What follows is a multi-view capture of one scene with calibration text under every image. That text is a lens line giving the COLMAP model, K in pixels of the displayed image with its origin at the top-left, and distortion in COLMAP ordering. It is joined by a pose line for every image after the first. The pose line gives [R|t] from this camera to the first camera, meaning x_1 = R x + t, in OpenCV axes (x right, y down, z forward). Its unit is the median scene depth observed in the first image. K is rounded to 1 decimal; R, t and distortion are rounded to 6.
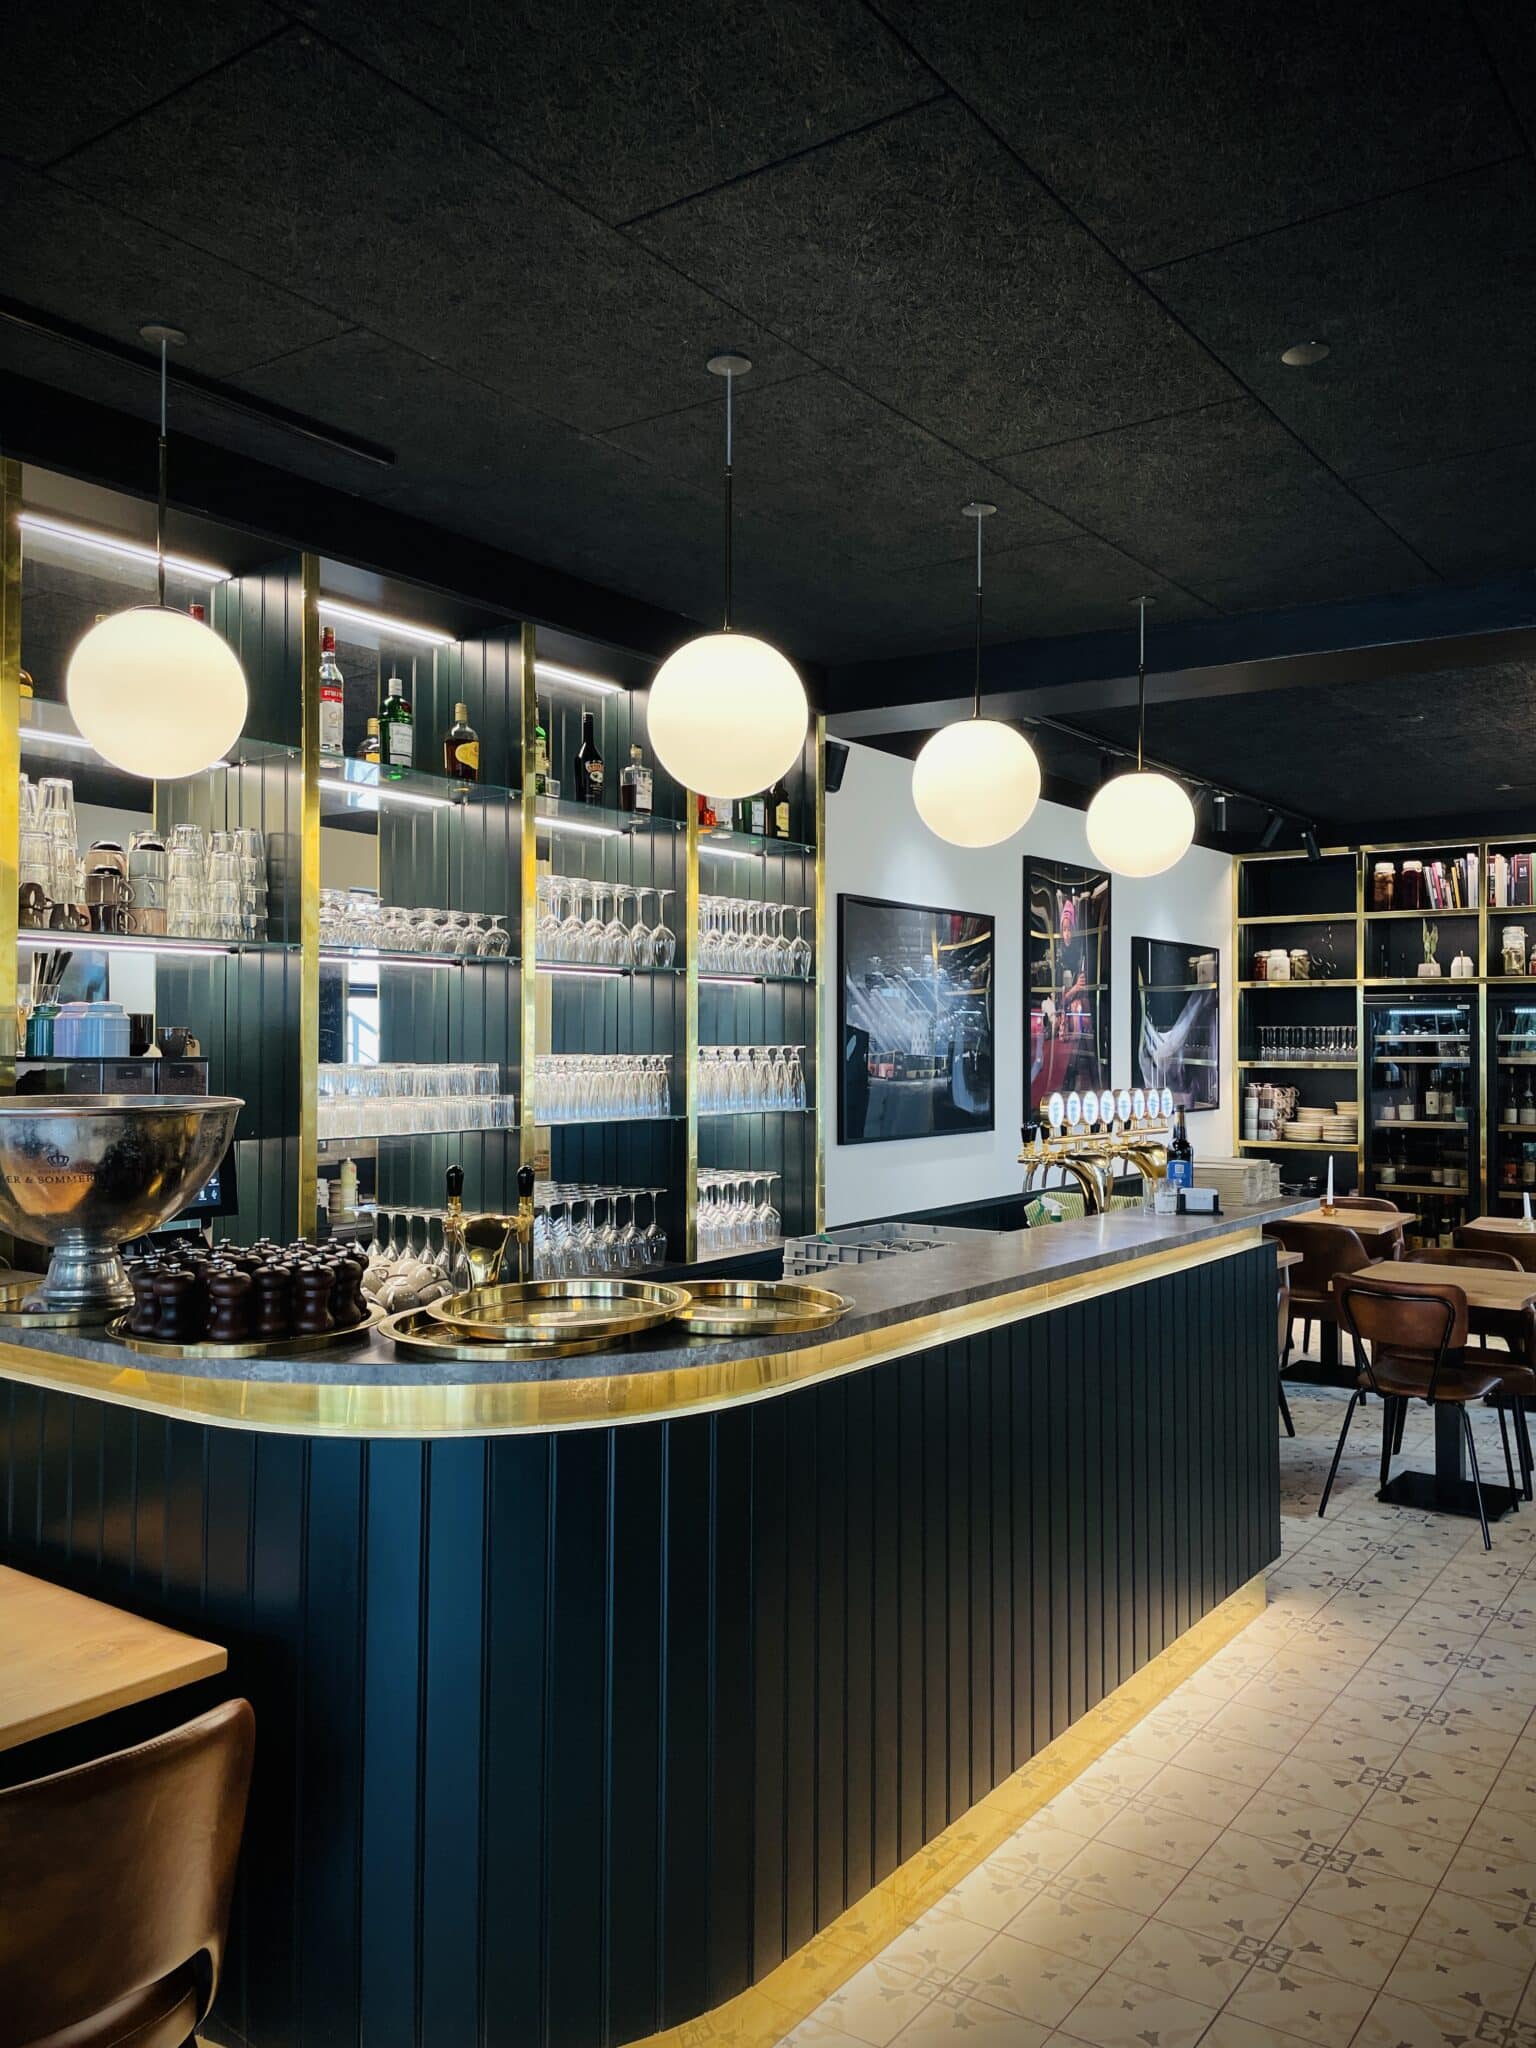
lens RADIAL K [[1557.7, 0, 768.0], [0, 1557.7, 1024.0], [0, 0, 1]] dist [0.072497, 0.000201]
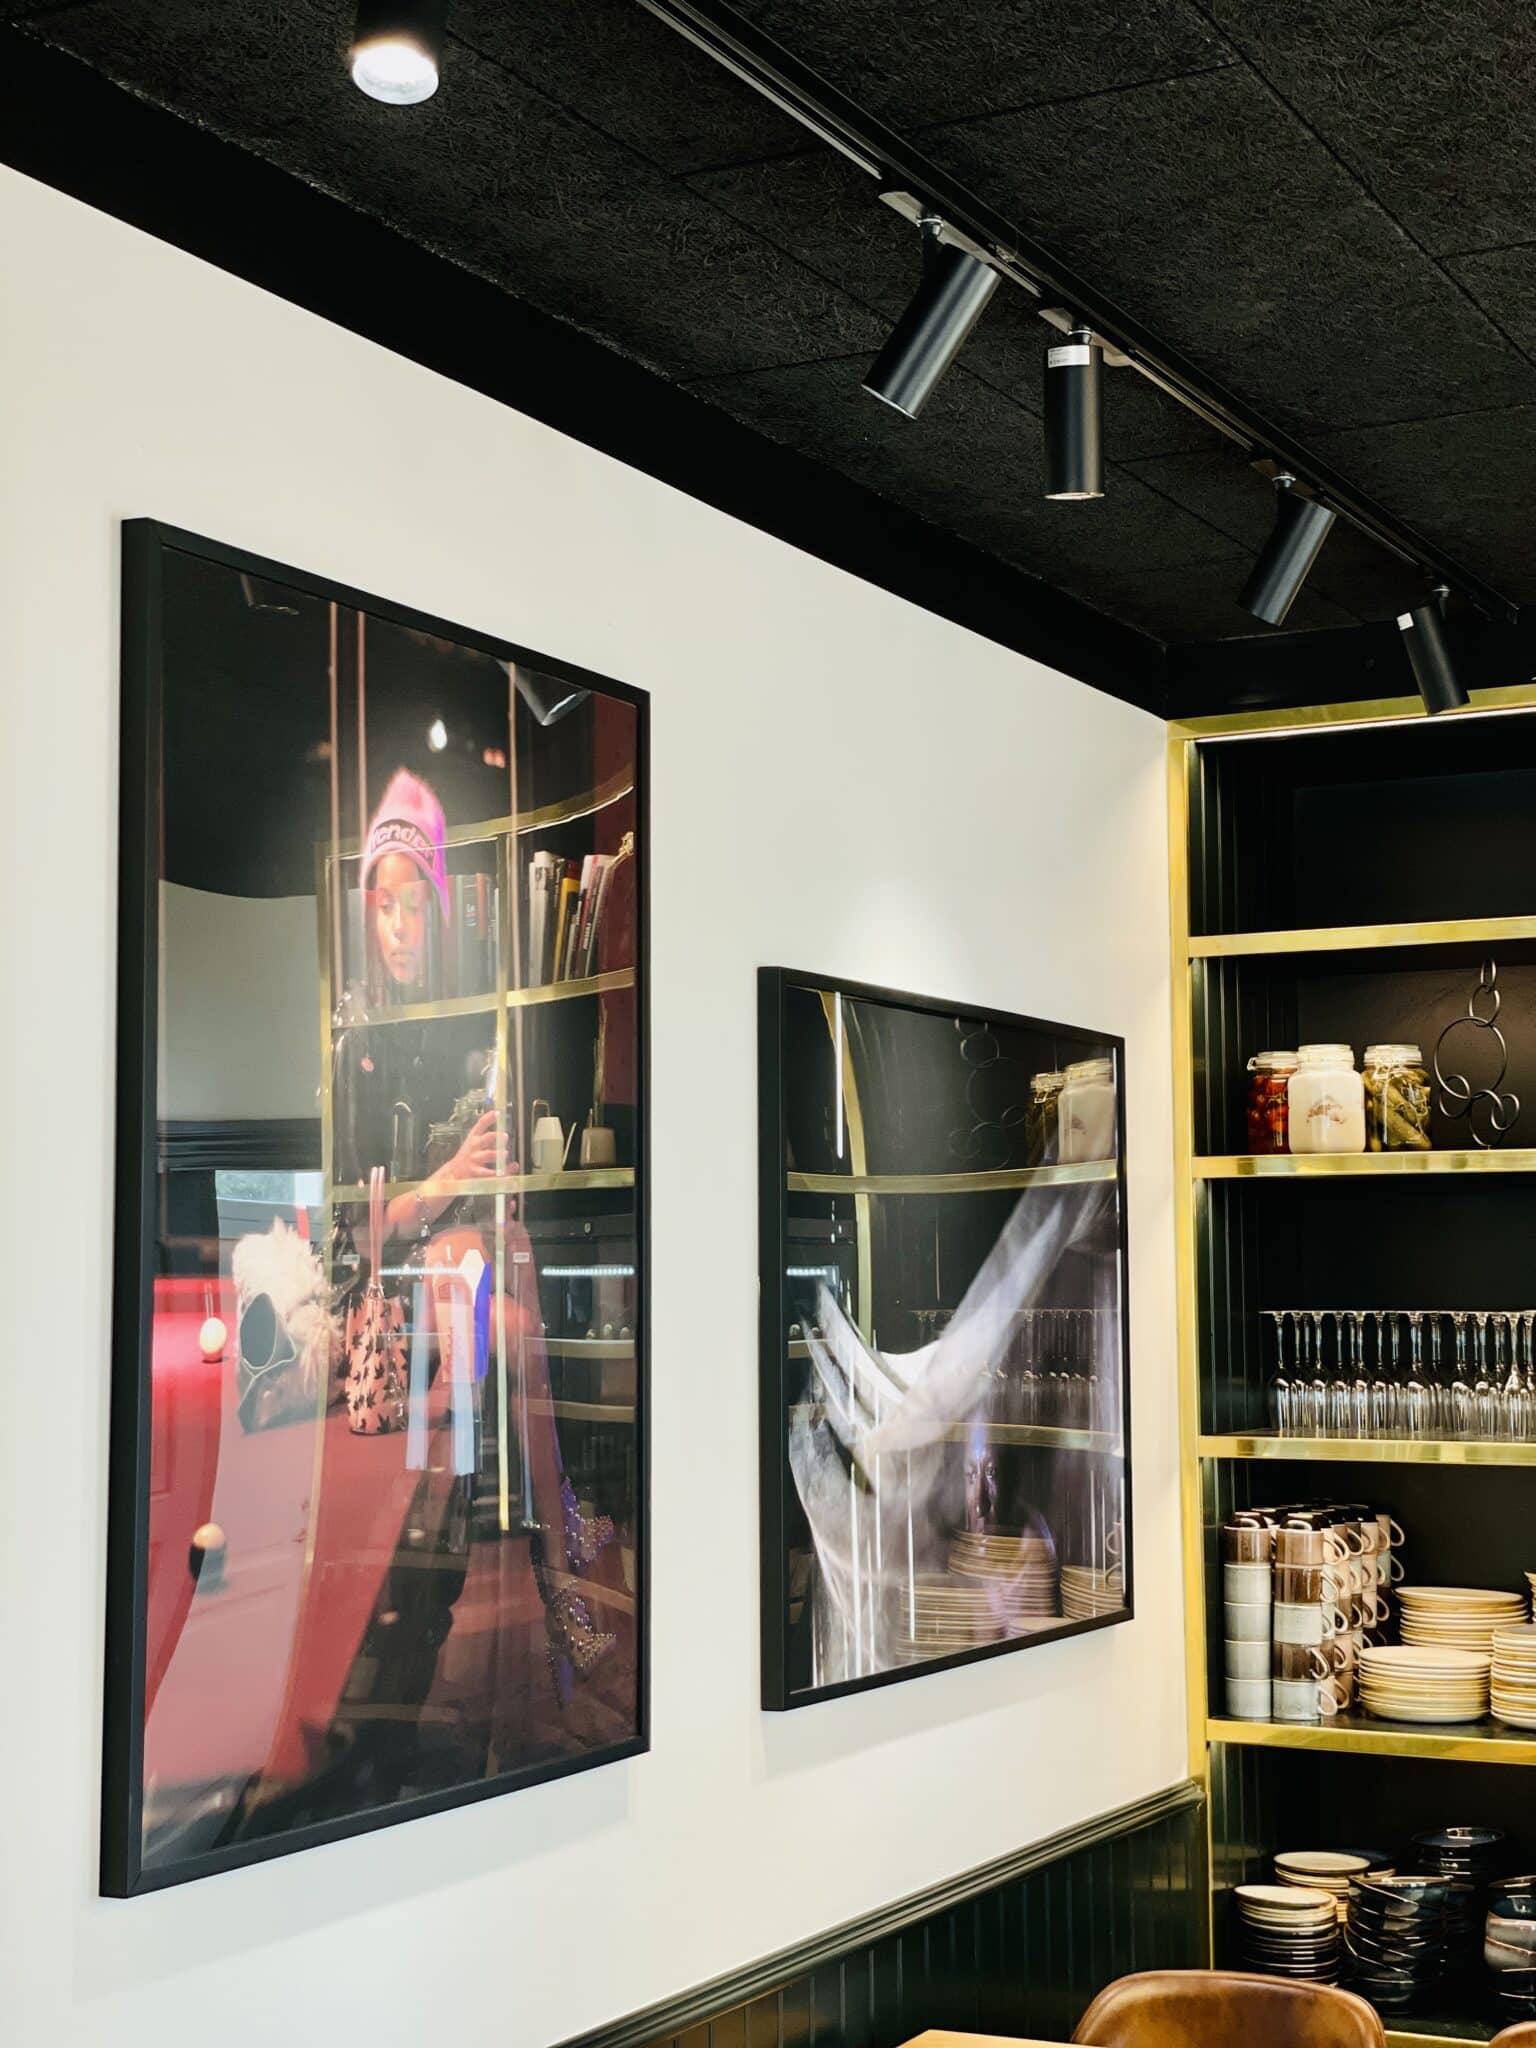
lens RADIAL K [[3043.4, 0, 768.0], [0, 3043.4, 1024.0], [0, 0, 1]] dist [0.116955, 0.006763]
pose [[0.990647, 0.003993, 0.136392, 0.146751], [0.006080, 0.997287, -0.073359, -0.010585], [-0.136315, 0.073502, 0.987935, 0.457916]]
